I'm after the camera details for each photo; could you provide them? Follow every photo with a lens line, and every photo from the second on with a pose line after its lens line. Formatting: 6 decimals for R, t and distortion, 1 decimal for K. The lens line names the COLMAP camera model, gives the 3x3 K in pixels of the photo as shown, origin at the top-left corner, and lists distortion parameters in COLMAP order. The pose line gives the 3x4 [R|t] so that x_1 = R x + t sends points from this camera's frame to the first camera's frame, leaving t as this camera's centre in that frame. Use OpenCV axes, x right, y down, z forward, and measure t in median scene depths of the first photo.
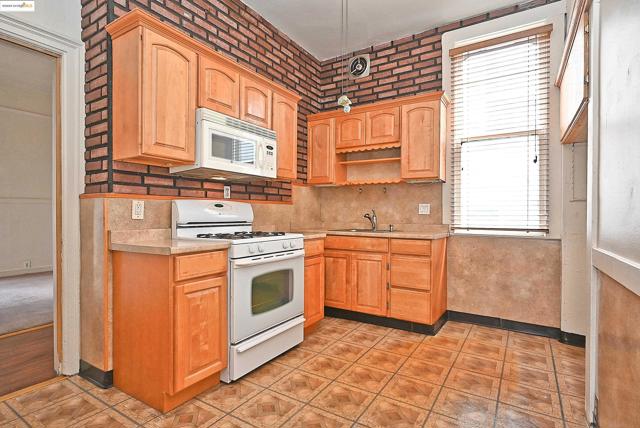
lens RADIAL K [[321.2, 0, 315.5], [0, 321.2, 213.4], [0, 0, 1]] dist [-0.000686, 0.001907]
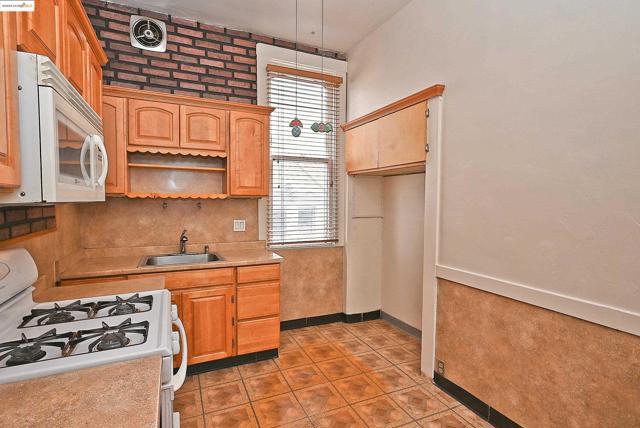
lens RADIAL K [[321.2, 0, 315.3], [0, 321.2, 215.6], [0, 0, 1]] dist [-0.000686, 0.001907]
pose [[0.552381, -0.043487, 0.832457, -0.321800], [-0.000250, 0.998630, 0.052334, -0.093055], [-0.833592, -0.029117, 0.551613, 0.306481]]
